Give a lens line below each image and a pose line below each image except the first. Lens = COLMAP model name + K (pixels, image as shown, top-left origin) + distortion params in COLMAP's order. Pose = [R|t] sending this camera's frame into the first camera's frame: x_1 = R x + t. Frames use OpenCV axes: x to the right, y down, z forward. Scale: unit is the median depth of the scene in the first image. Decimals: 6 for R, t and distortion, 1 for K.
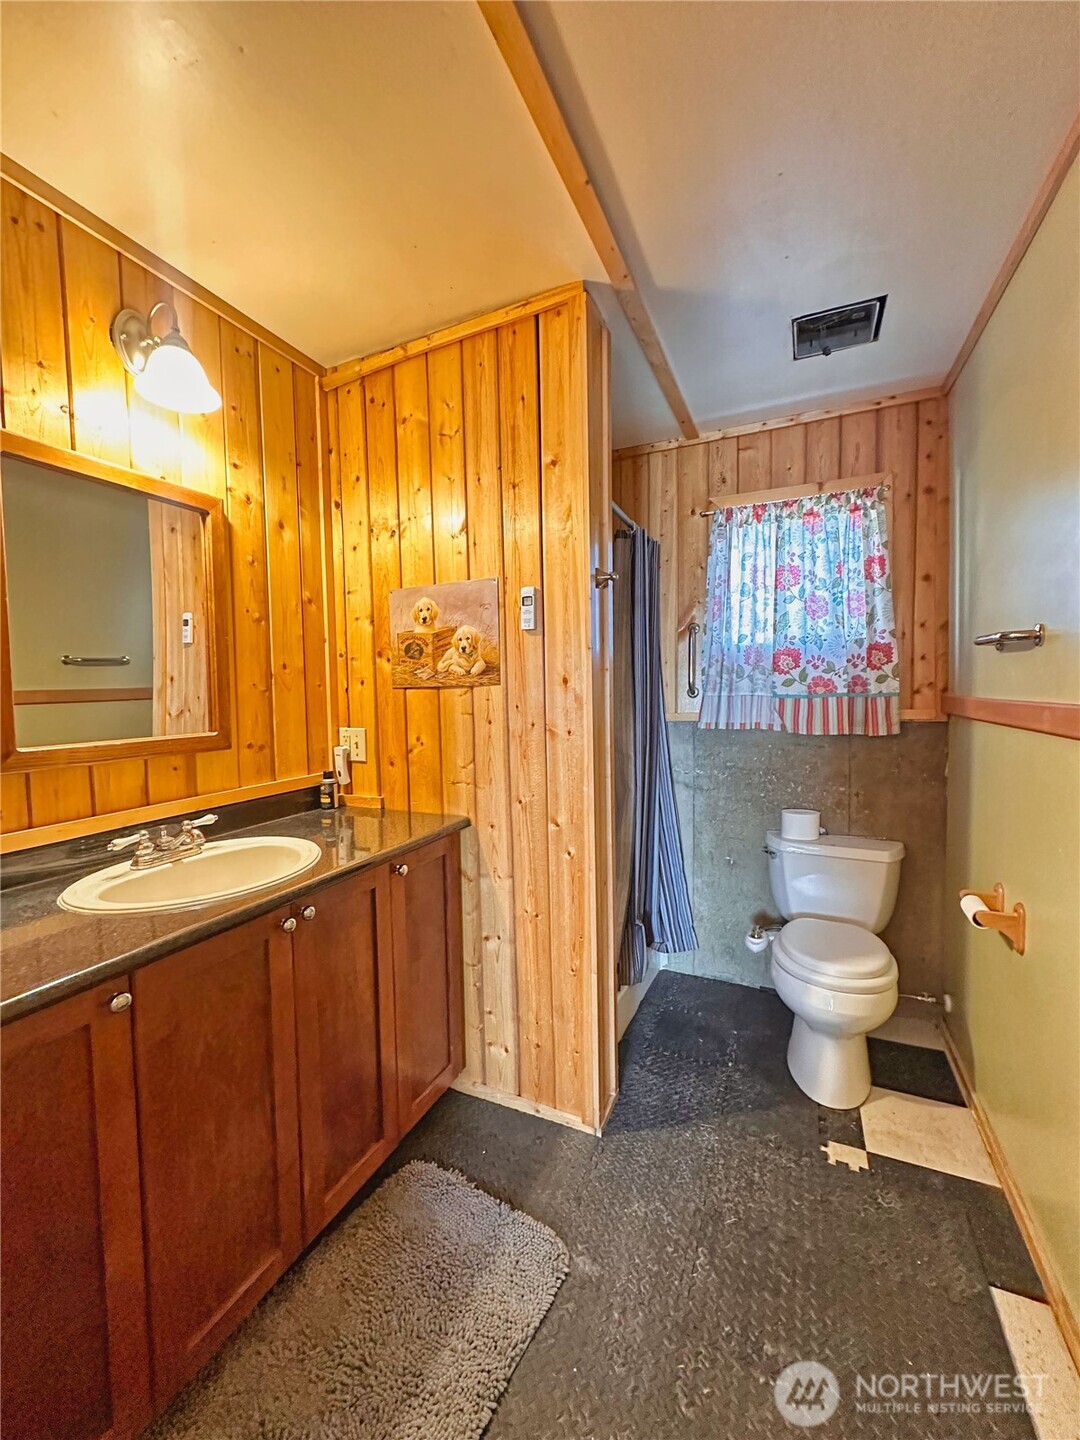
lens RADIAL K [[575.3, 0, 537.4], [0, 575.3, 716.9], [0, 0, 1]] dist [-0.003254, 0.001633]
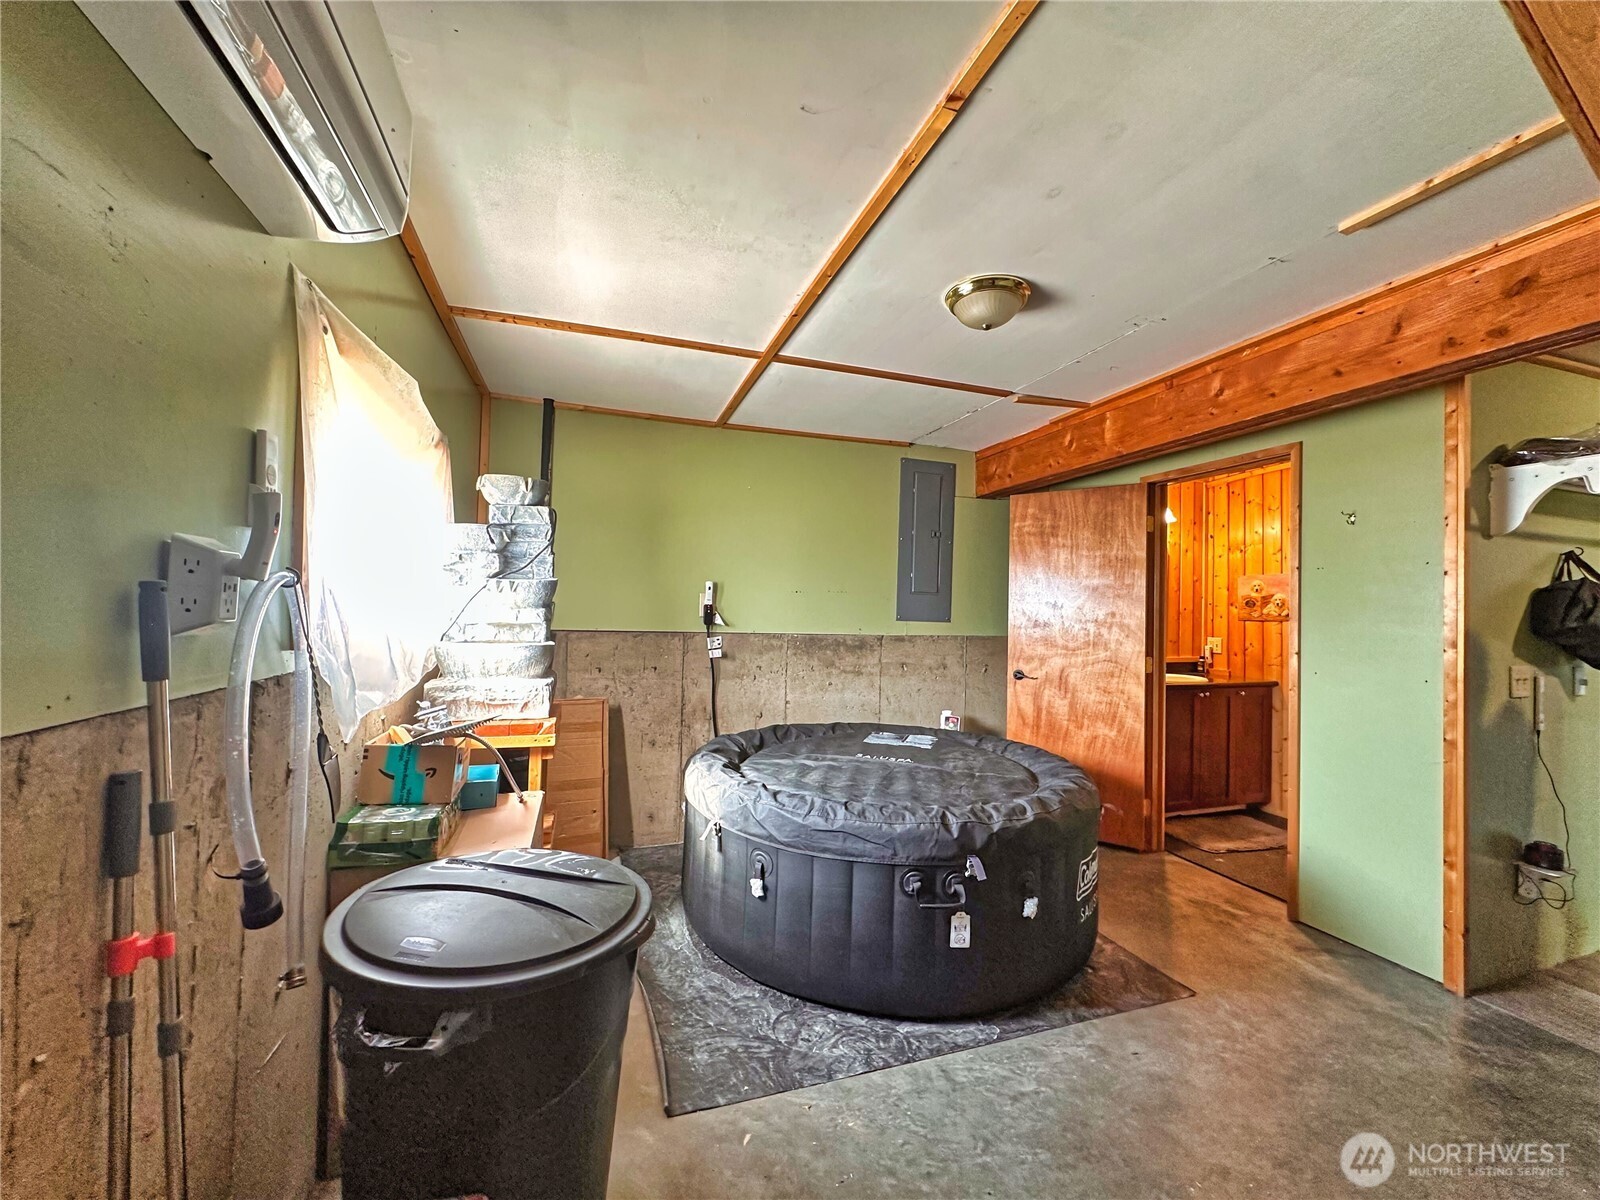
lens RADIAL K [[639.2, 0, 798.2], [0, 639.2, 599.3], [0, 0, 1]] dist [-0.003254, 0.001633]
pose [[0.684715, 0.023400, -0.728436, 0.375696], [-0.064726, 0.997487, -0.028799, 0.049374], [0.725931, 0.066868, 0.684509, -1.909765]]
